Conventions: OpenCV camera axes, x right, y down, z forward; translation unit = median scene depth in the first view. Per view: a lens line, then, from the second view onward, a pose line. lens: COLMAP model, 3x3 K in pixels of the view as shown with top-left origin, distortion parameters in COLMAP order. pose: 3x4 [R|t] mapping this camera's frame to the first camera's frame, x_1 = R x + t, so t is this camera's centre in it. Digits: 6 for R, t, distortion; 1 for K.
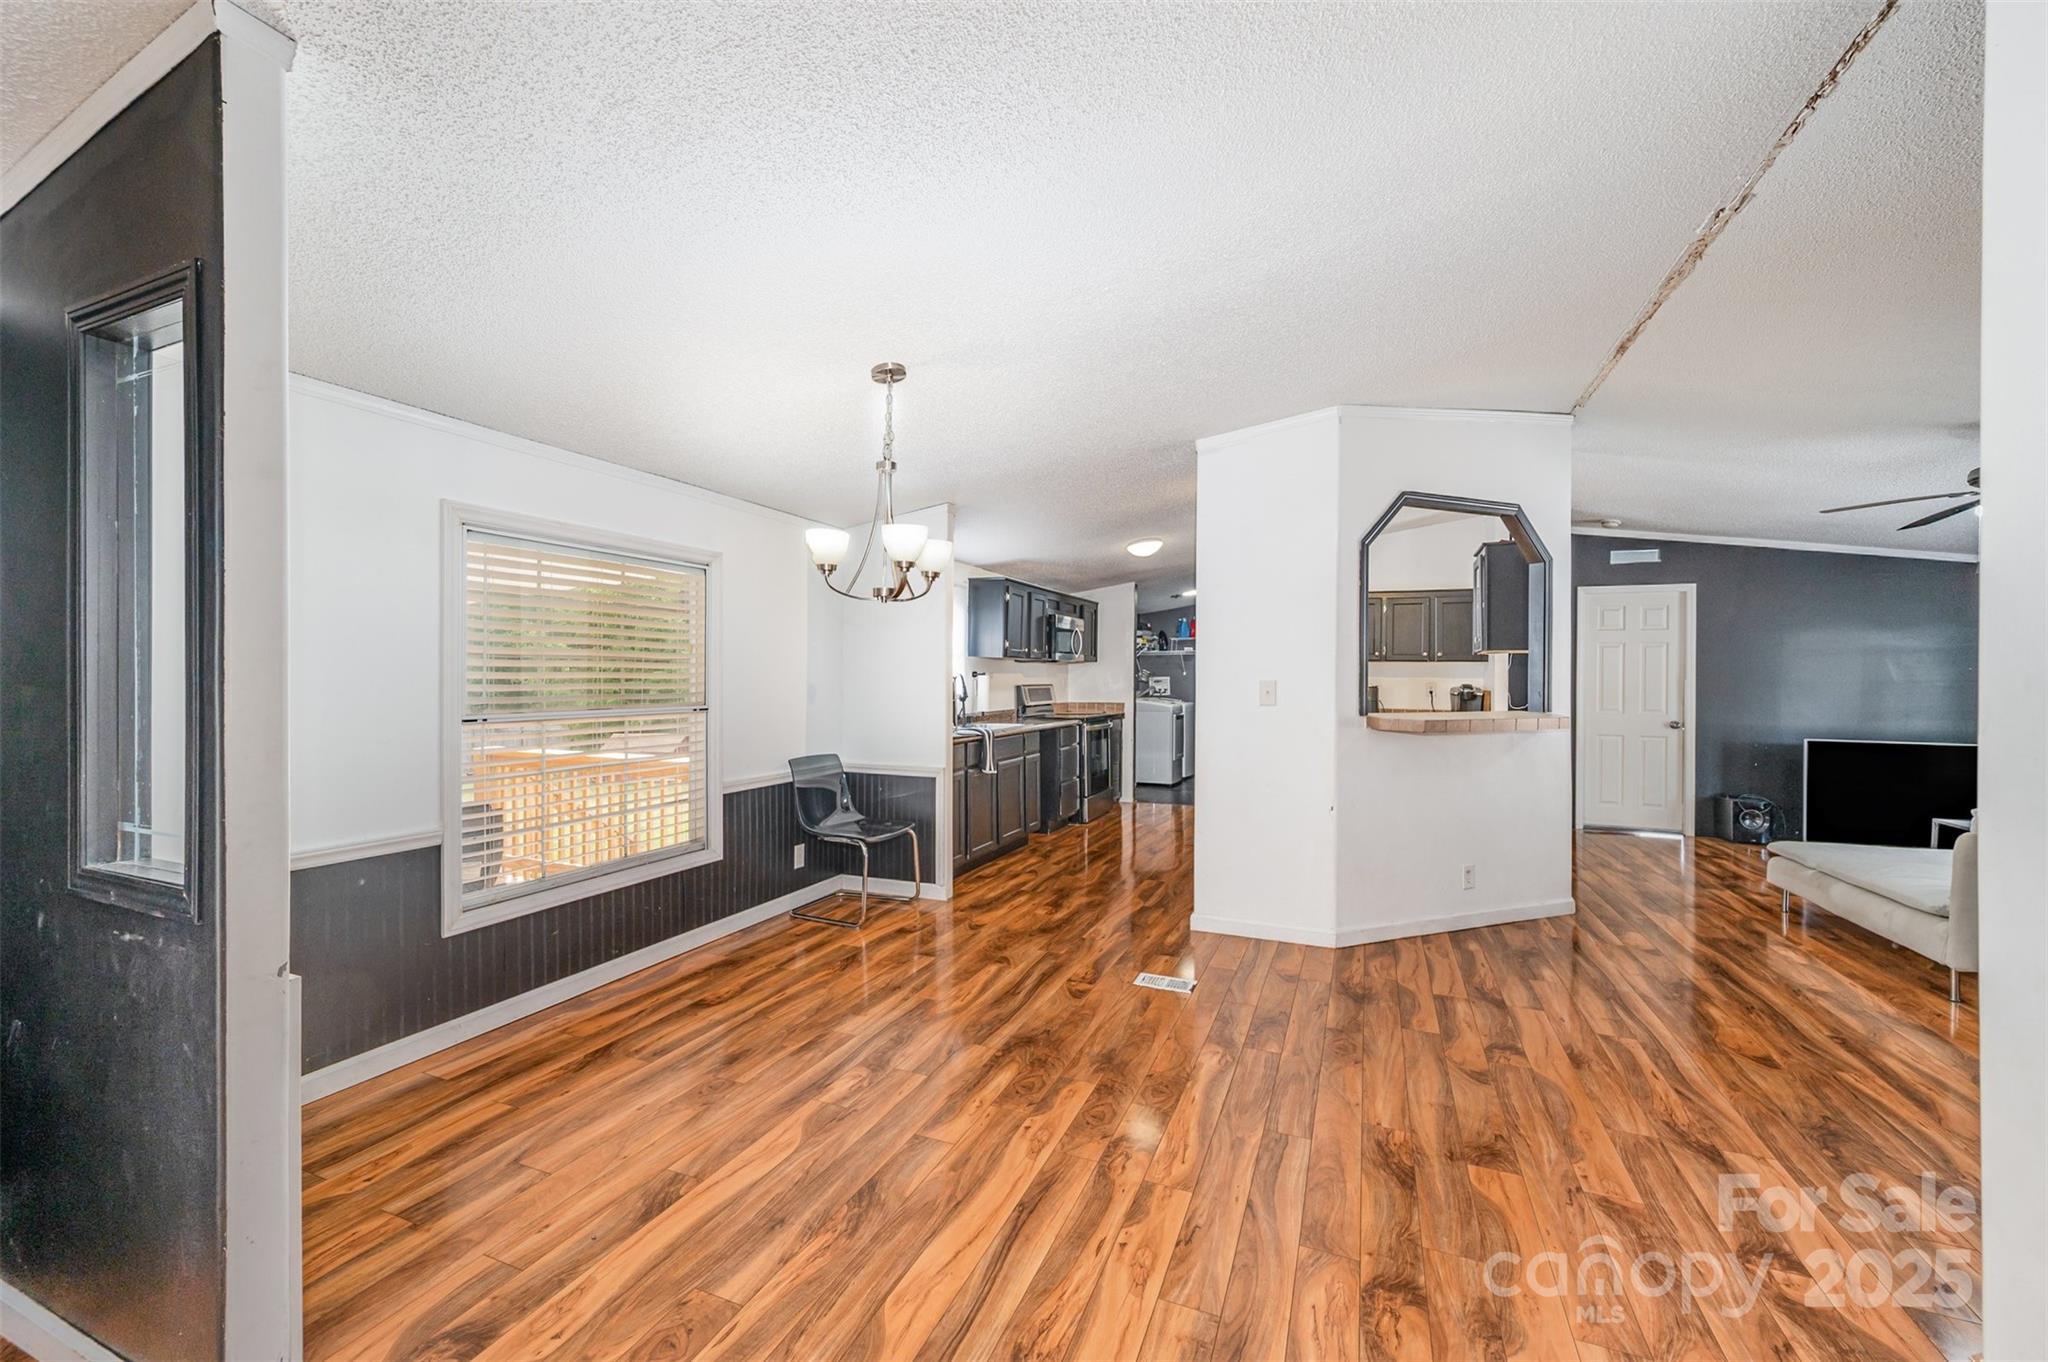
lens RADIAL K [[815.1, 0, 1024.0], [0, 815.1, 681.0], [0, 0, 1]] dist [-0.001456, -0.000219]
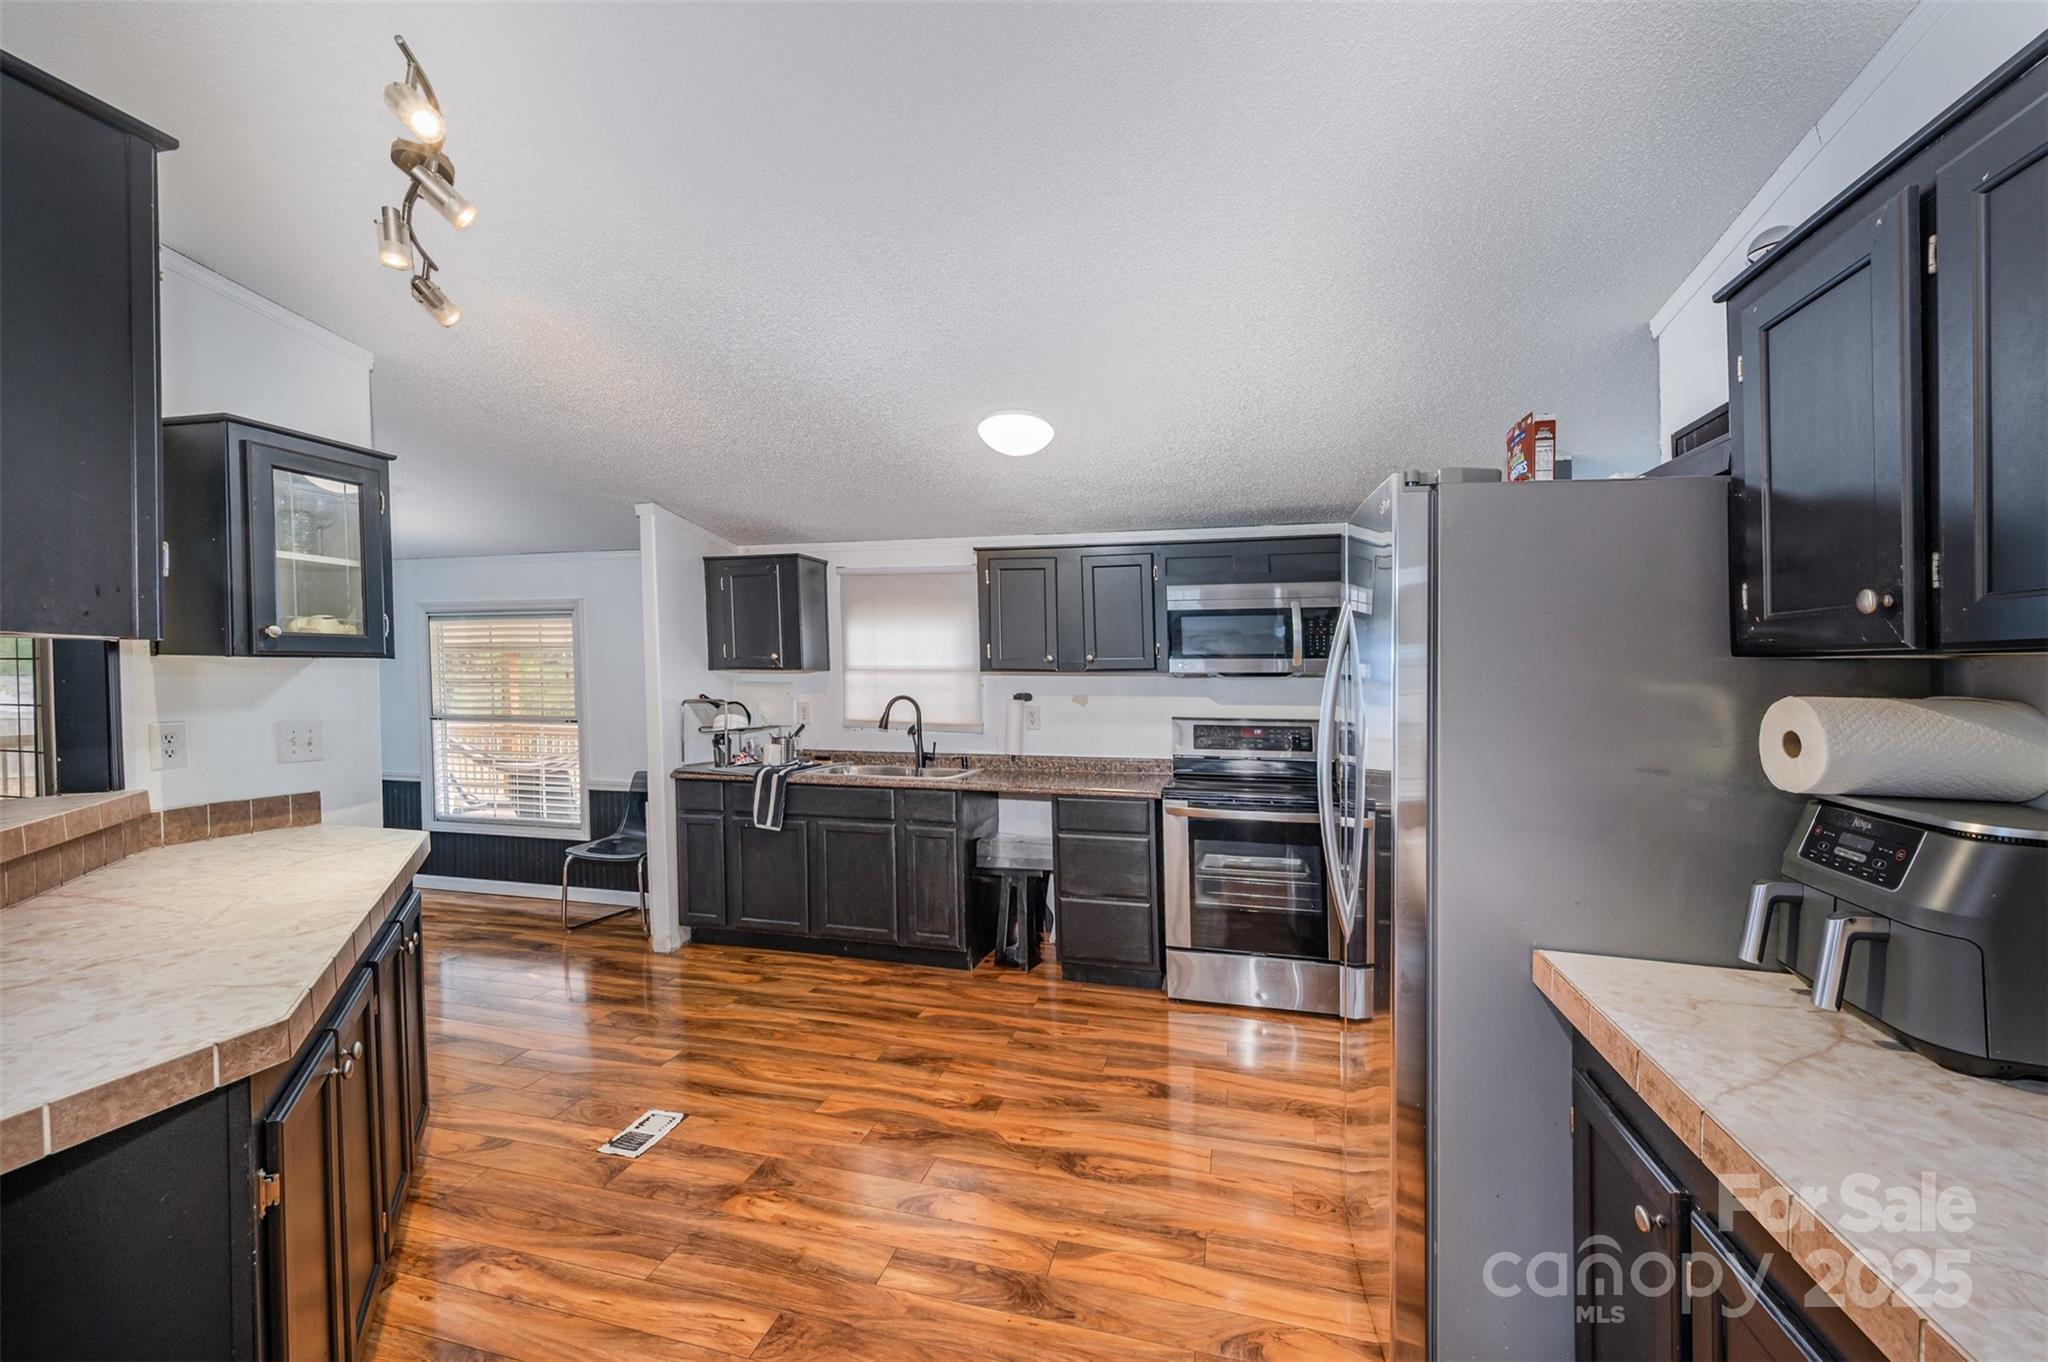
lens RADIAL K [[831.9, 0, 1018.3], [0, 831.9, 687.3], [0, 0, 1]] dist [0.002596, 0.000041]
pose [[0.138580, 0.007815, -0.990320, 1.038474], [-0.009084, 0.999937, 0.006620, -0.033239], [0.990310, 0.008079, 0.138643, 1.545525]]
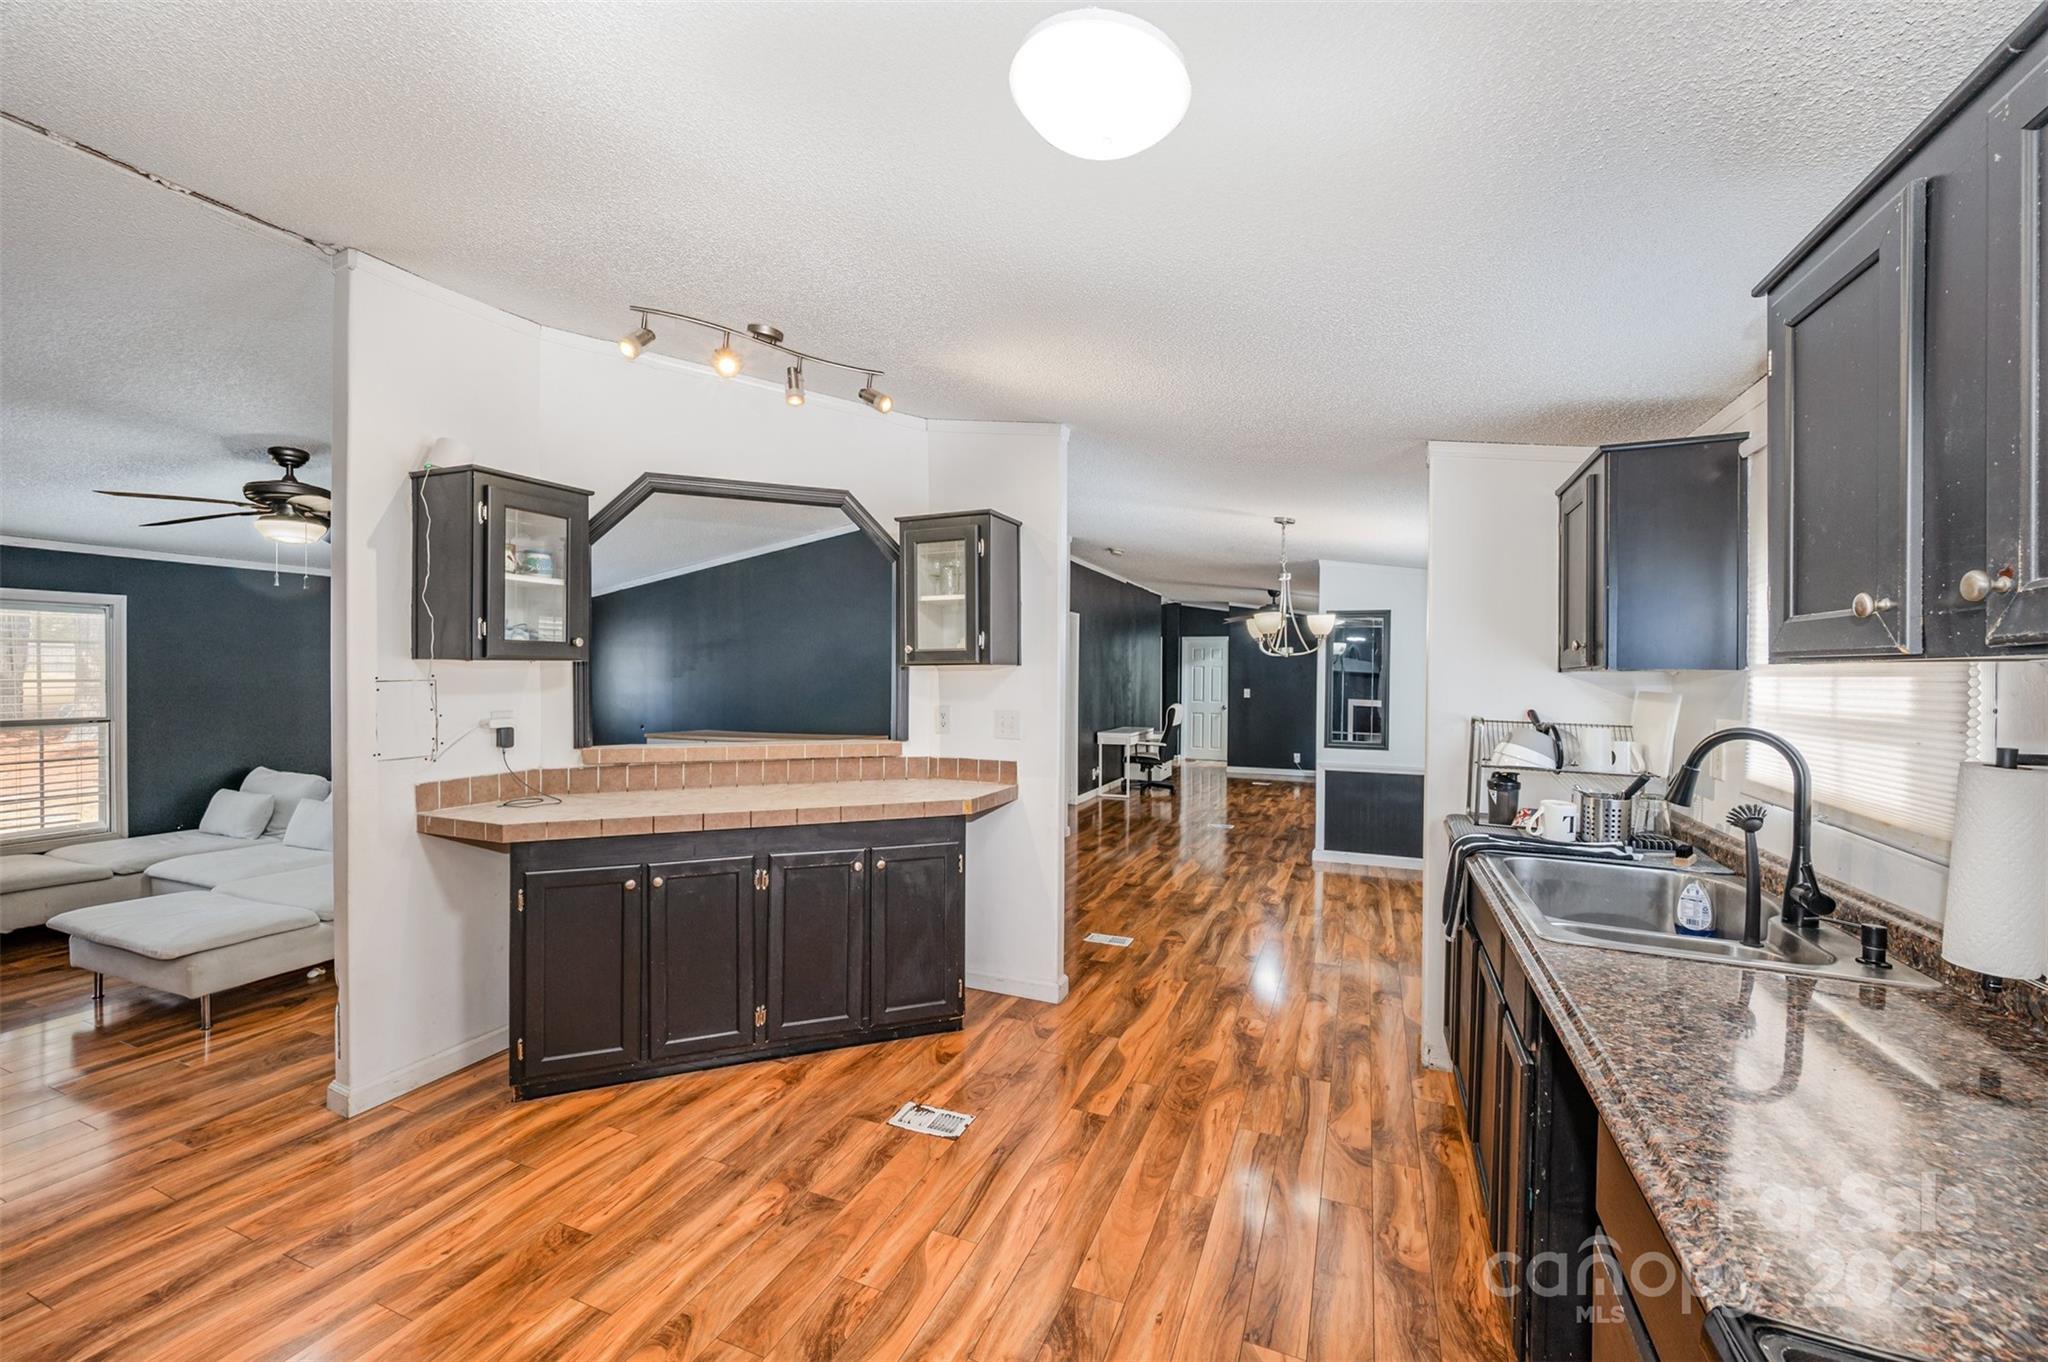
lens RADIAL K [[810.4, 0, 1028.1], [0, 810.4, 675.8], [0, 0, 1]] dist [0.000540, -0.000034]
pose [[-0.999873, -0.014633, -0.006376, 0.276529], [-0.014658, 0.999885, 0.003946, -0.039524], [0.006318, 0.004039, -0.999972, 2.006253]]
